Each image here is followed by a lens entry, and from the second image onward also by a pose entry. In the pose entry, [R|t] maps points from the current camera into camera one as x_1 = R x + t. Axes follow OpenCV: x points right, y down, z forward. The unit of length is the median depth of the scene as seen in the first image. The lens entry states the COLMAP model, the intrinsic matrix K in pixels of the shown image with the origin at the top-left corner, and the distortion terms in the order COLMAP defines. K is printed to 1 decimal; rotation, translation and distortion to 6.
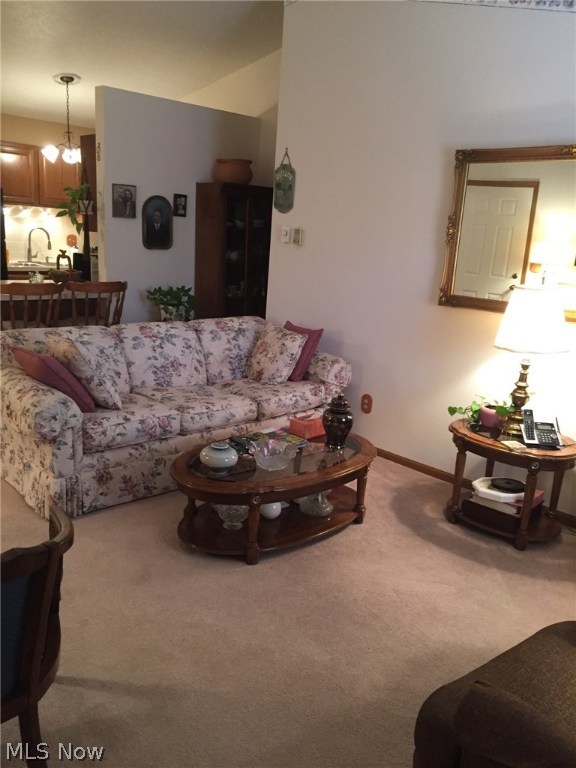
lens RADIAL K [[655.1, 0, 288.0], [0, 655.1, 384.0], [0, 0, 1]] dist [0.077179, -0.084092]
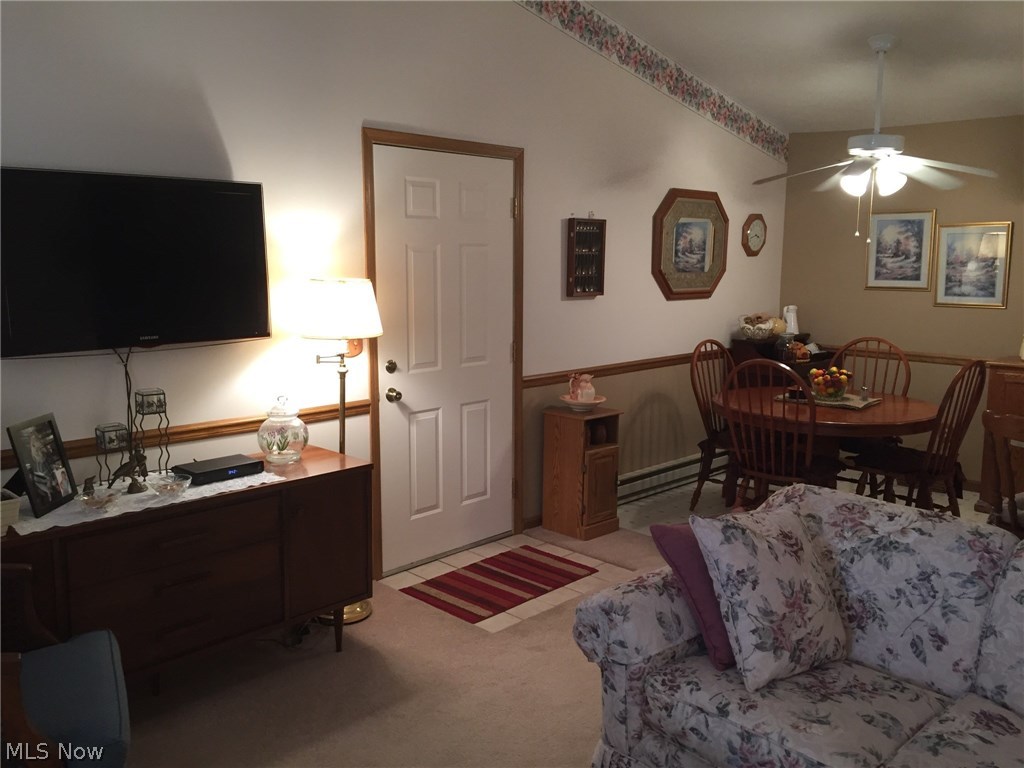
lens RADIAL K [[873.5, 0, 512.0], [0, 873.5, 384.0], [0, 0, 1]] dist [0.077179, -0.084092]
pose [[0.011829, 0.084114, -0.996386, 0.284140], [-0.245012, 0.966323, 0.078667, -0.146558], [0.969448, 0.243196, 0.032039, 0.647965]]
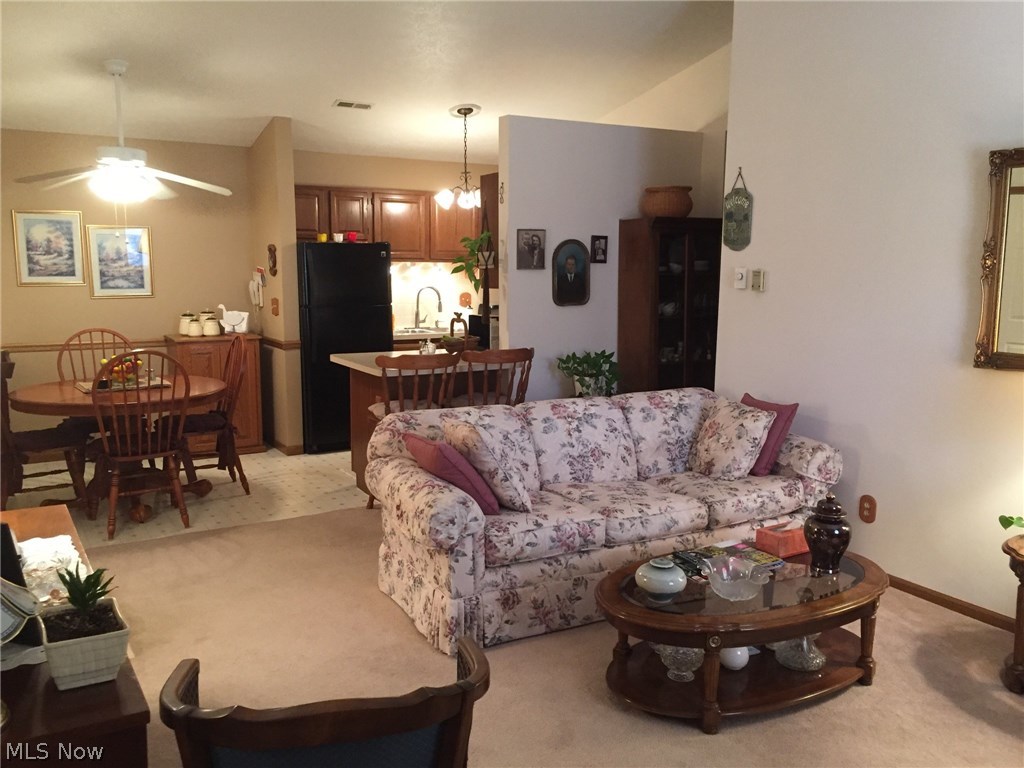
lens RADIAL K [[870.7, 0, 514.7], [0, 870.7, 383.2], [0, 0, 1]] dist [0.077726, -0.087007]
pose [[0.968718, -0.022799, -0.247115, -0.010885], [-0.003598, 0.994376, -0.105847, -0.002802], [0.248139, 0.103425, 0.963188, -0.014229]]
